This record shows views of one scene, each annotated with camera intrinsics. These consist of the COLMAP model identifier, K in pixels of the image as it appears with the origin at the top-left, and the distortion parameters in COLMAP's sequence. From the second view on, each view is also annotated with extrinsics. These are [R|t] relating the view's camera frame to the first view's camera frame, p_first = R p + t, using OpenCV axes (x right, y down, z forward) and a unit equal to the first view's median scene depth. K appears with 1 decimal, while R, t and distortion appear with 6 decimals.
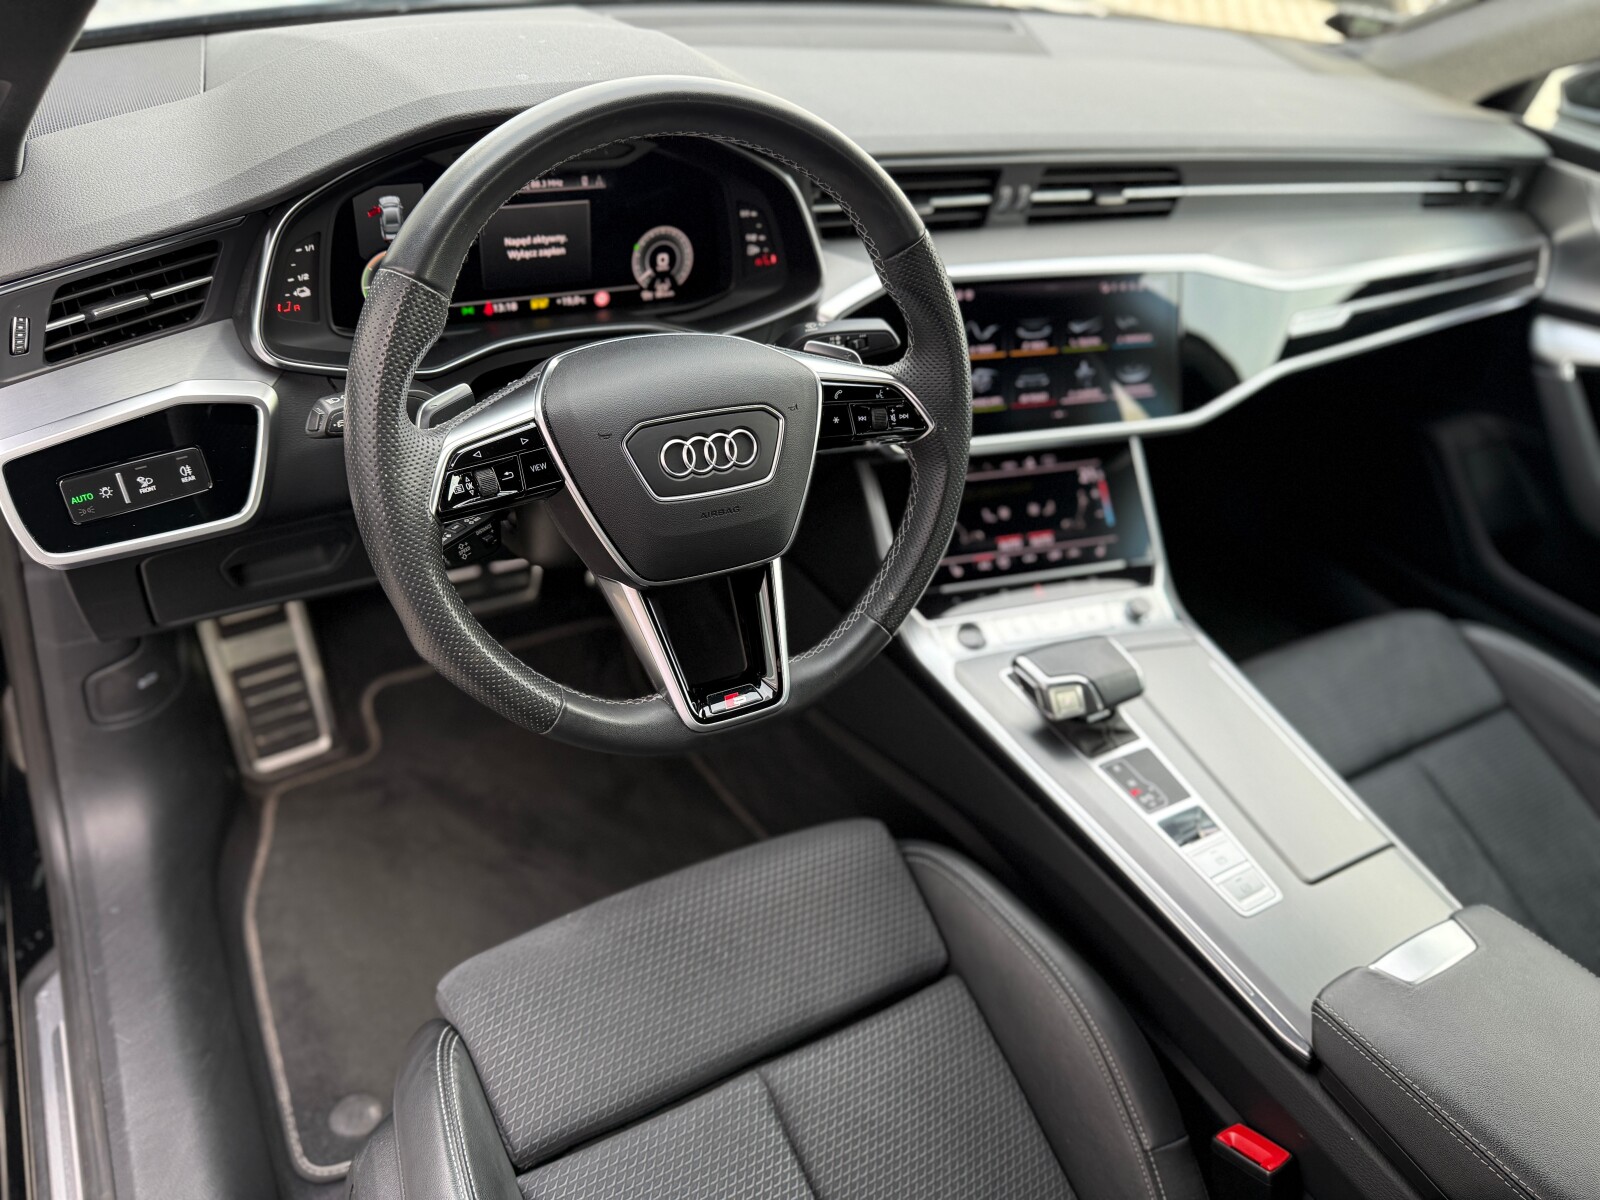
lens RADIAL K [[1143.6, 0, 797.8], [0, 1143.6, 601.1], [0, 0, 1]] dist [0.133766, -0.301101]
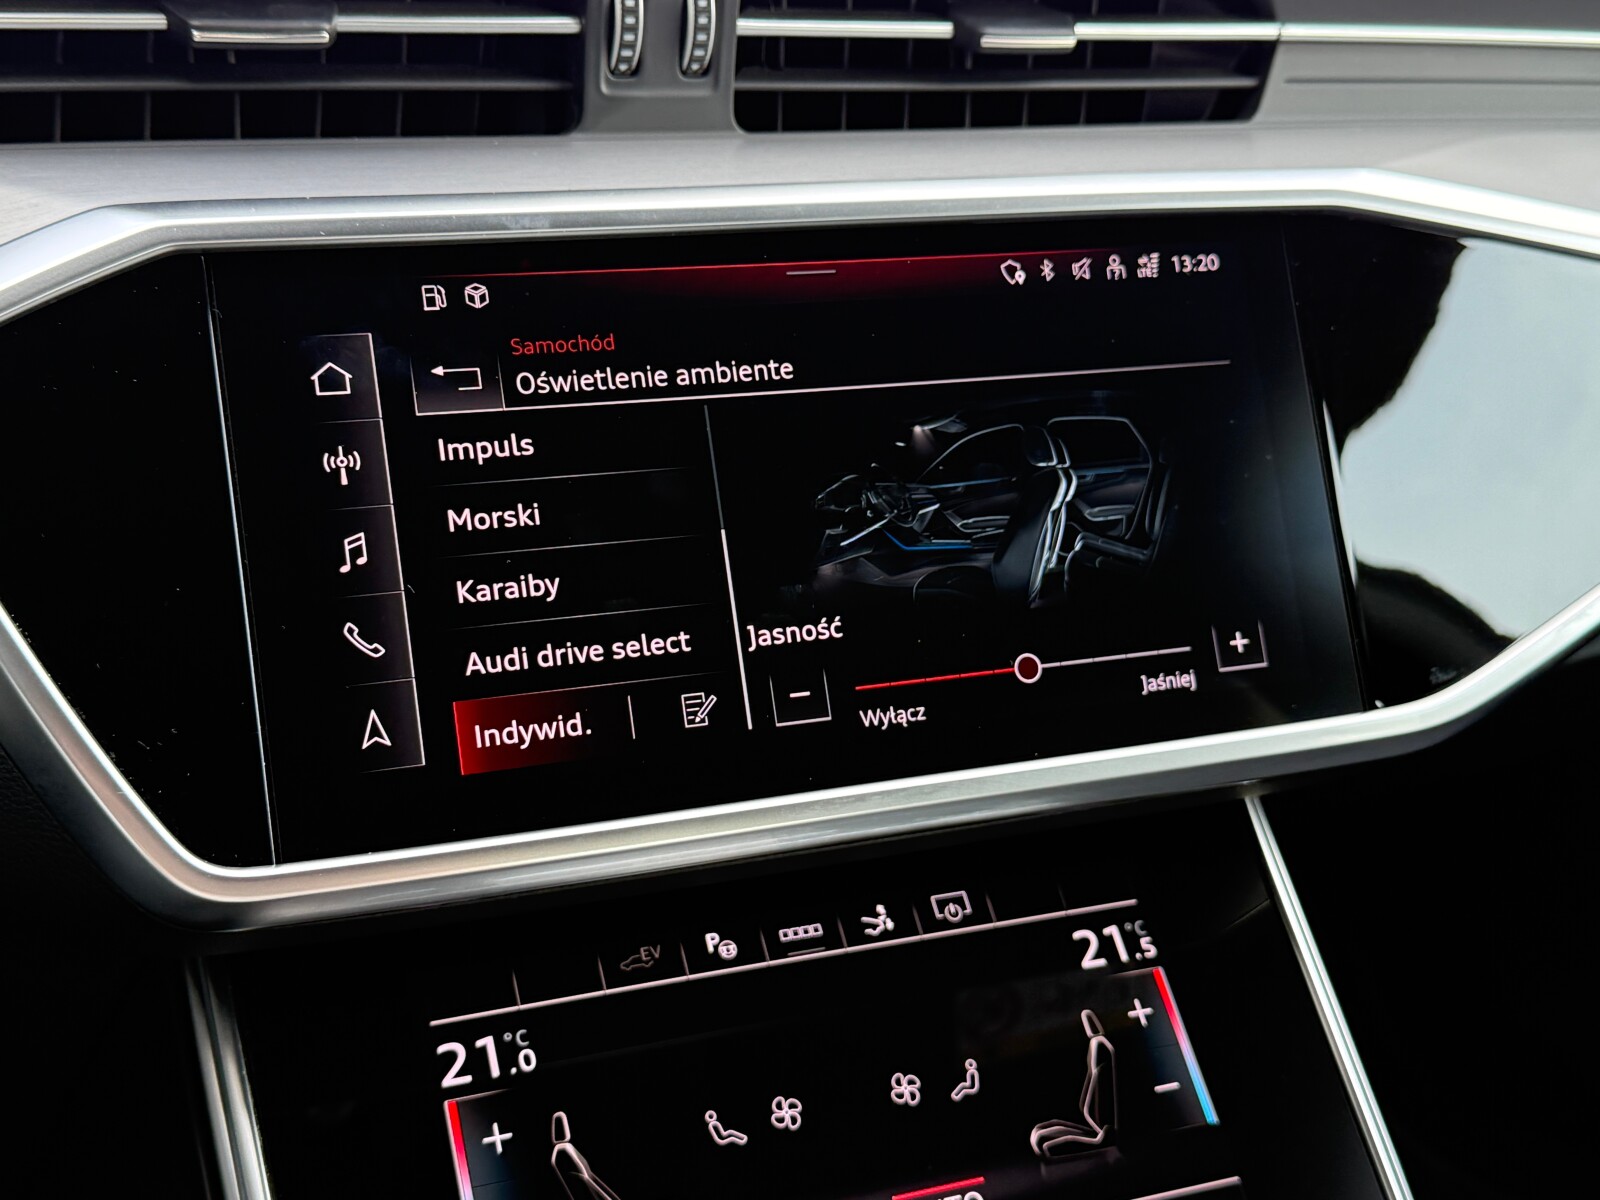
lens RADIAL K [[2027.6, 0, 800.0], [0, 2027.6, 600.0], [0, 0, 1]] dist [0.201494, -0.542483]
pose [[0.995706, -0.090738, -0.018361, 0.236856], [0.080073, 0.943656, -0.321095, -0.043286], [0.046462, 0.318246, 0.946869, 0.608967]]
